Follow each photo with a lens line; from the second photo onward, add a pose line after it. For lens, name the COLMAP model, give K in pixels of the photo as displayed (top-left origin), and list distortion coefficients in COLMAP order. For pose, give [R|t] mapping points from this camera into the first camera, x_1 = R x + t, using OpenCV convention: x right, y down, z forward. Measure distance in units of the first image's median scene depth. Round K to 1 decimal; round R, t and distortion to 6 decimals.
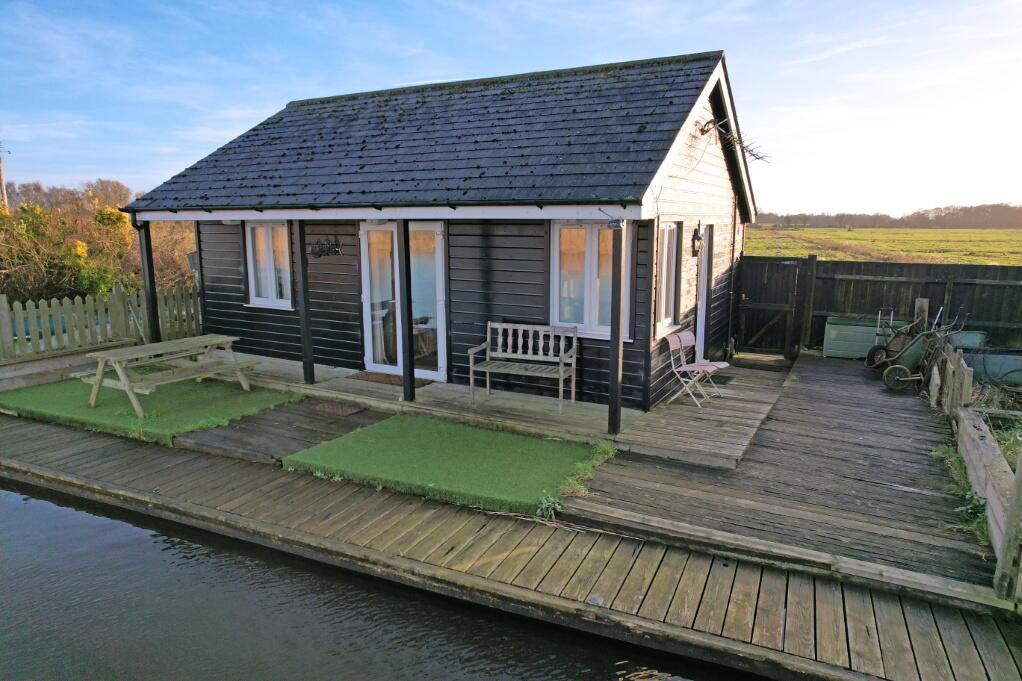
lens RADIAL K [[646.6, 0, 516.0], [0, 646.6, 341.7], [0, 0, 1]] dist [-0.057195, 0.057103]
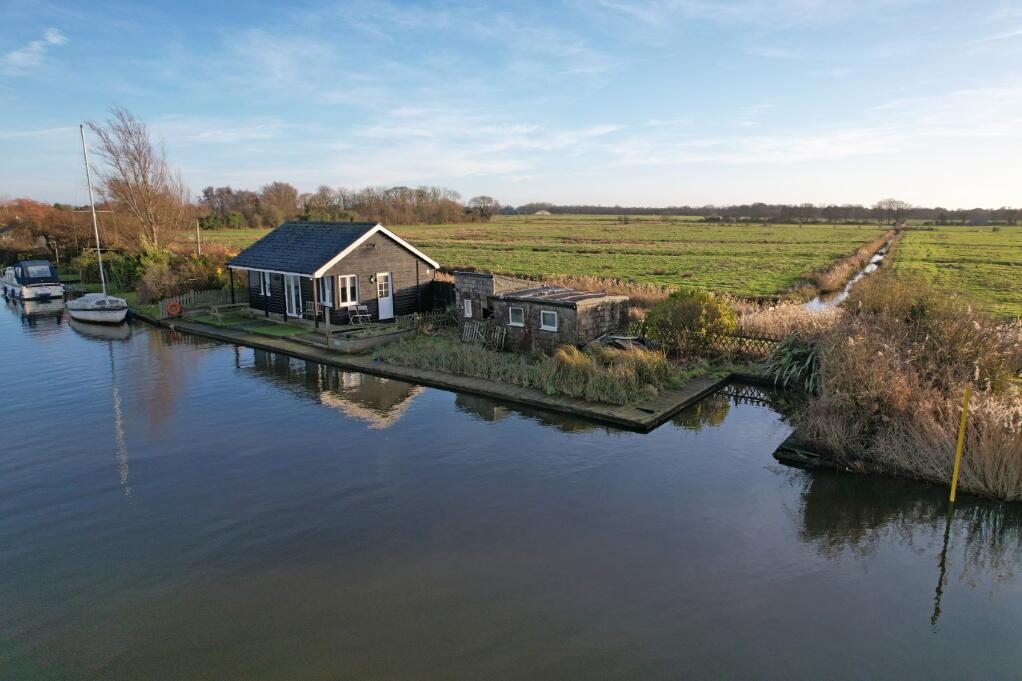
lens RADIAL K [[644.0, 0, 509.1], [0, 644.0, 346.3], [0, 0, 1]] dist [-0.032042, 0.004148]
pose [[0.973188, 0.046989, -0.225161, 1.763701], [-0.042647, 0.998799, 0.024113, 0.082614], [0.226024, -0.013864, 0.974023, -2.109755]]
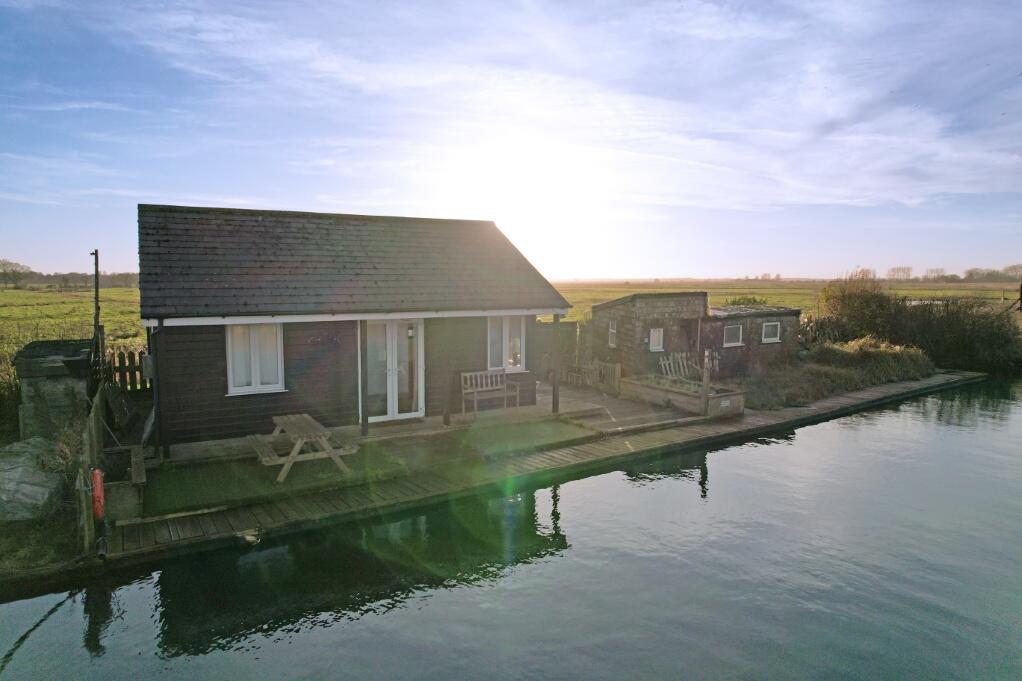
lens RADIAL K [[646.6, 0, 516.0], [0, 646.6, 341.7], [0, 0, 1]] dist [-0.057195, 0.057103]
pose [[0.522618, -0.081660, 0.848647, -1.318882], [0.156977, 0.987601, -0.001641, -0.081765], [-0.837991, 0.134076, 0.528957, -0.037617]]
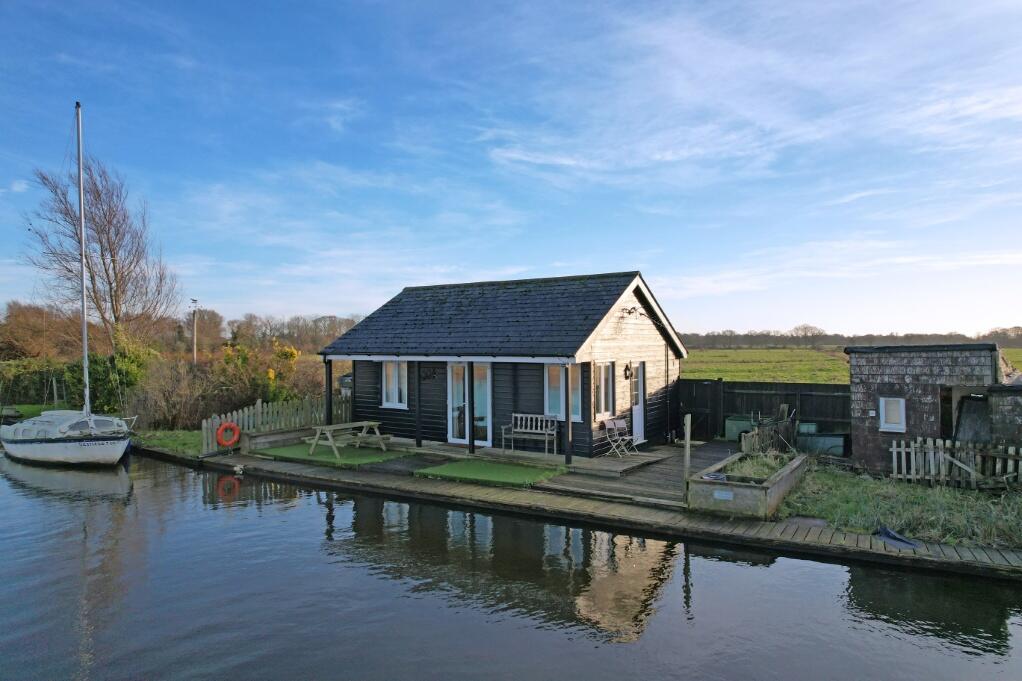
lens RADIAL K [[646.6, 0, 516.0], [0, 646.6, 341.7], [0, 0, 1]] dist [-0.057195, 0.057103]
pose [[0.995279, -0.006473, -0.096842, 0.144206], [-0.011829, 0.982247, -0.187219, 0.112411], [0.096335, 0.187481, 0.977533, -0.865620]]
